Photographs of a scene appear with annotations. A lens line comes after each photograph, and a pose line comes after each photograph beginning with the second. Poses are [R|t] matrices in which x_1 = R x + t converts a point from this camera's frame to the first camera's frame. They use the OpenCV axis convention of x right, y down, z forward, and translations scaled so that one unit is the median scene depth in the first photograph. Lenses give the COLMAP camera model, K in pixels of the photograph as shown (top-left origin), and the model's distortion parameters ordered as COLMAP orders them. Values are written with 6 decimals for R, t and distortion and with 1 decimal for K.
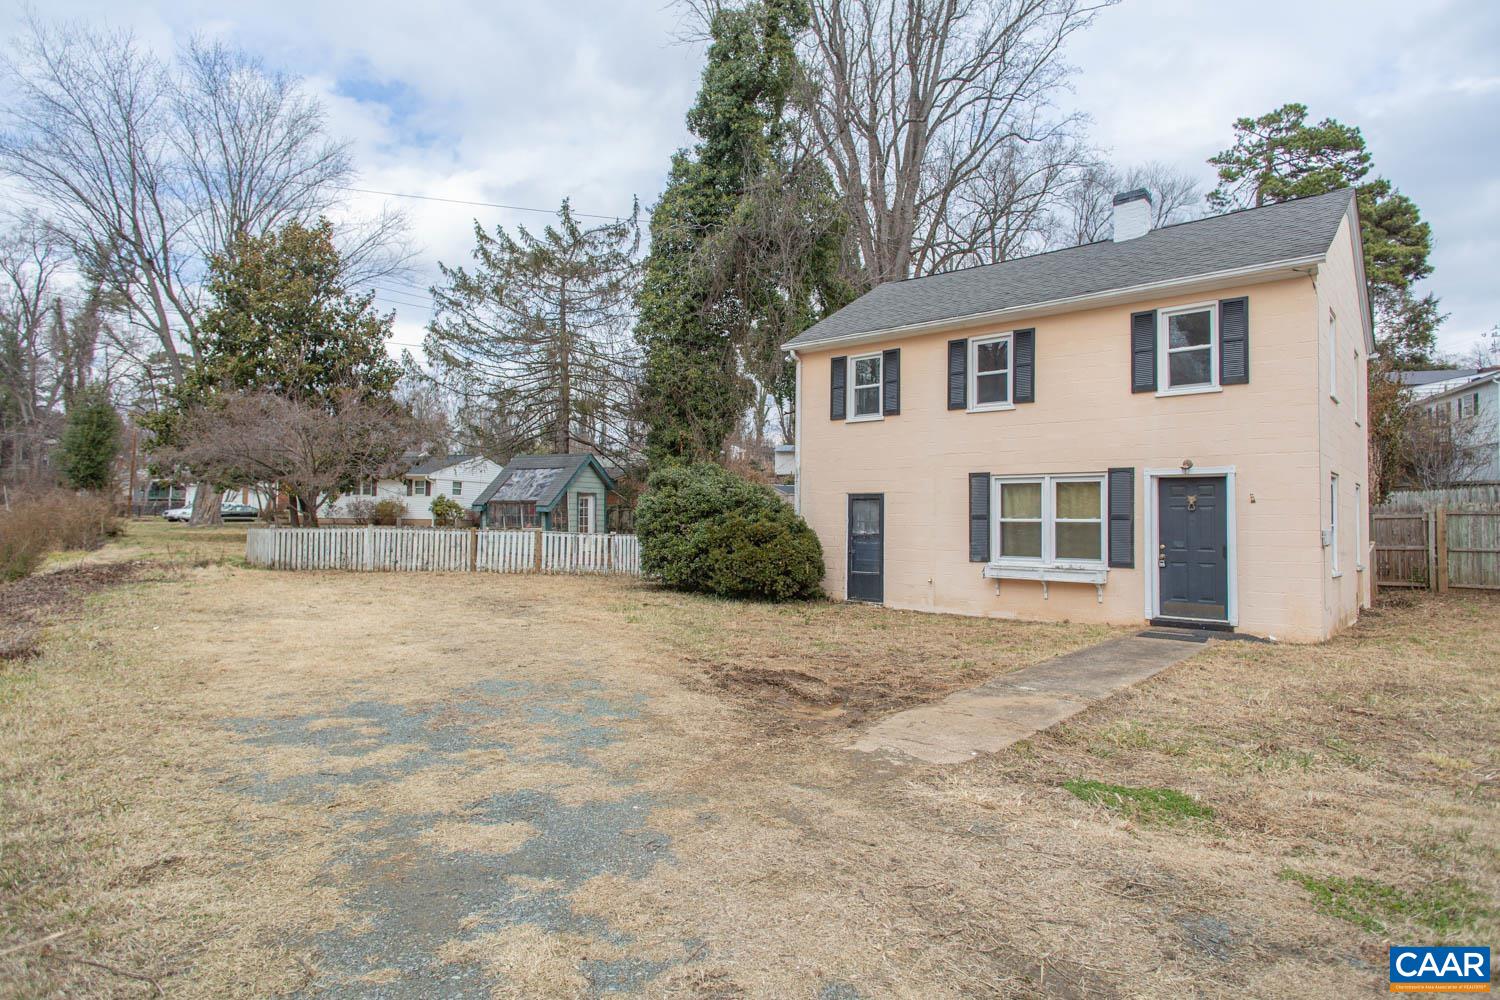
lens RADIAL K [[832.9, 0, 750.0], [0, 832.9, 500.0], [0, 0, 1]] dist [0.023712, -0.001645]
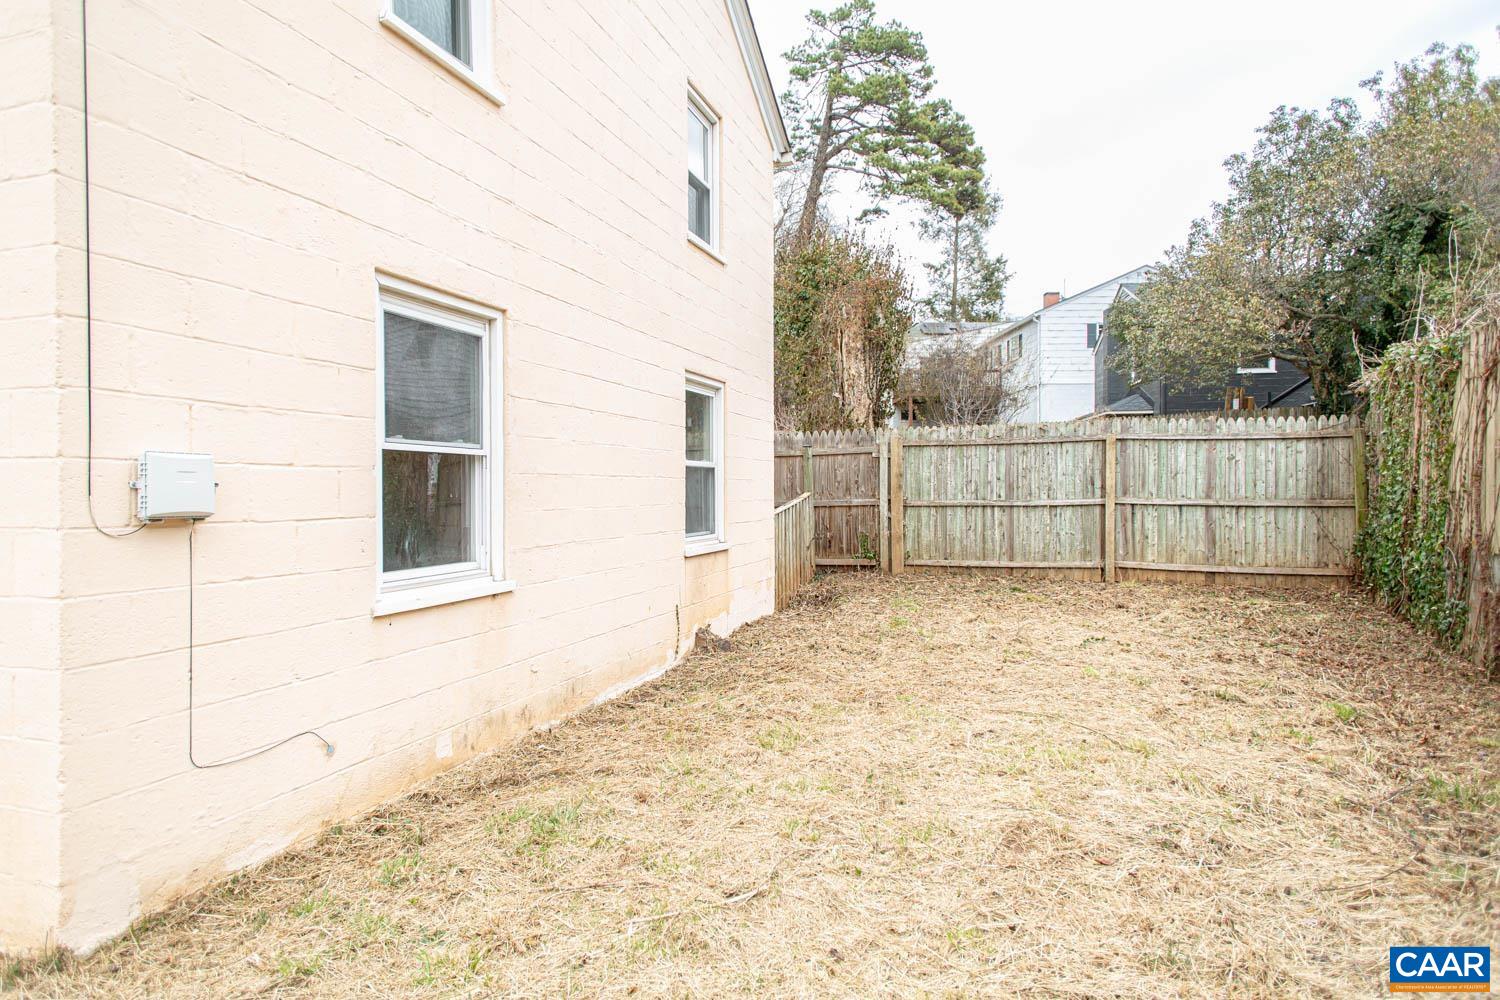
lens RADIAL K [[832.9, 0, 750.0], [0, 832.9, 500.0], [0, 0, 1]] dist [0.023712, -0.001645]
pose [[0.935560, -0.019646, 0.352621, 0.370510], [0.003457, 0.998913, 0.046481, 0.020186], [-0.353151, -0.042267, 0.934611, 0.347926]]
